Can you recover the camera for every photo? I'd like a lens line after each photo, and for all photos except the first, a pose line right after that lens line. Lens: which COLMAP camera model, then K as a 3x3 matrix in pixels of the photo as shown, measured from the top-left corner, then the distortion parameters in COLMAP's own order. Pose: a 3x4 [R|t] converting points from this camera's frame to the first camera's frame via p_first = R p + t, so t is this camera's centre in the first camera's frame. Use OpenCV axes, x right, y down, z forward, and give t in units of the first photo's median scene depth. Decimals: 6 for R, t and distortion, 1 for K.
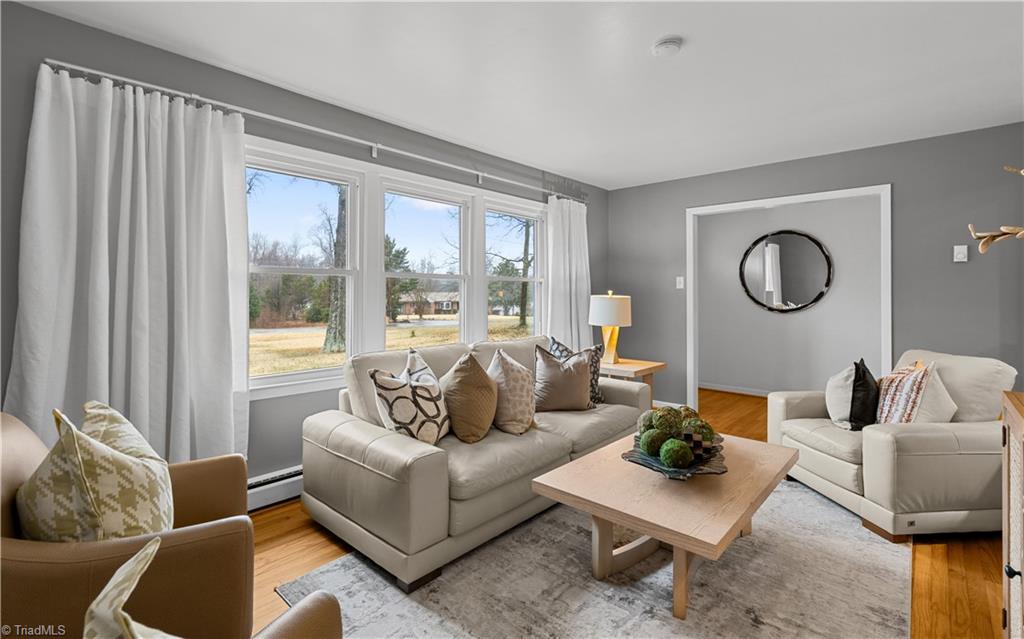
lens RADIAL K [[465.7, 0, 507.0], [0, 465.7, 294.7], [0, 0, 1]] dist [0.004571, 0.000024]
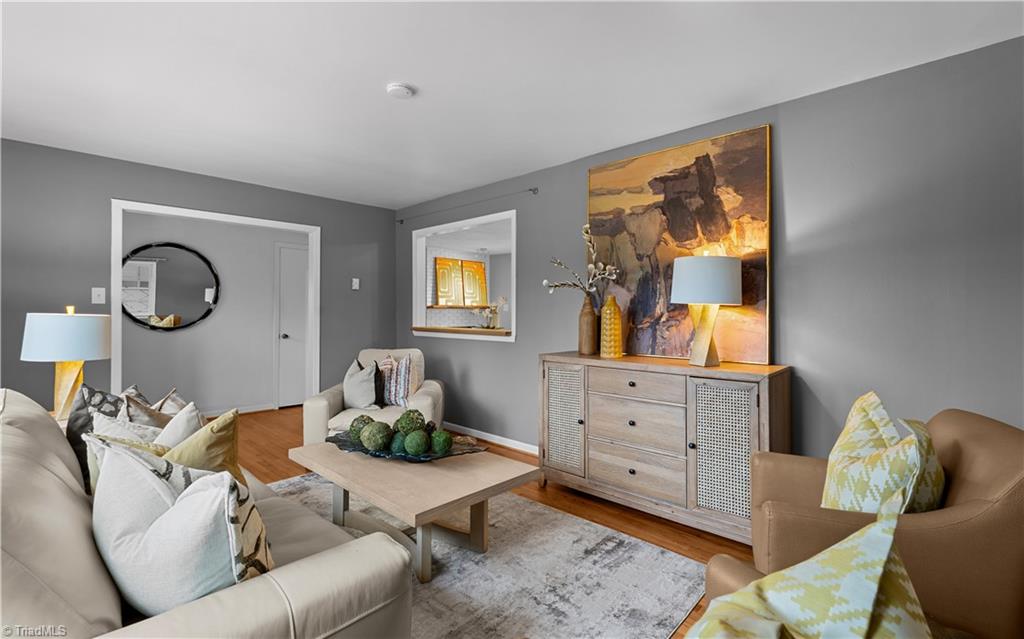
lens RADIAL K [[465.7, 0, 506.3], [0, 465.7, 313.2], [0, 0, 1]] dist [0.004571, 0.000024]
pose [[0.023807, -0.007585, 0.999688, -0.565409], [-0.000090, 0.999971, 0.007589, -0.005706], [-0.999717, -0.000270, 0.023806, 0.525962]]
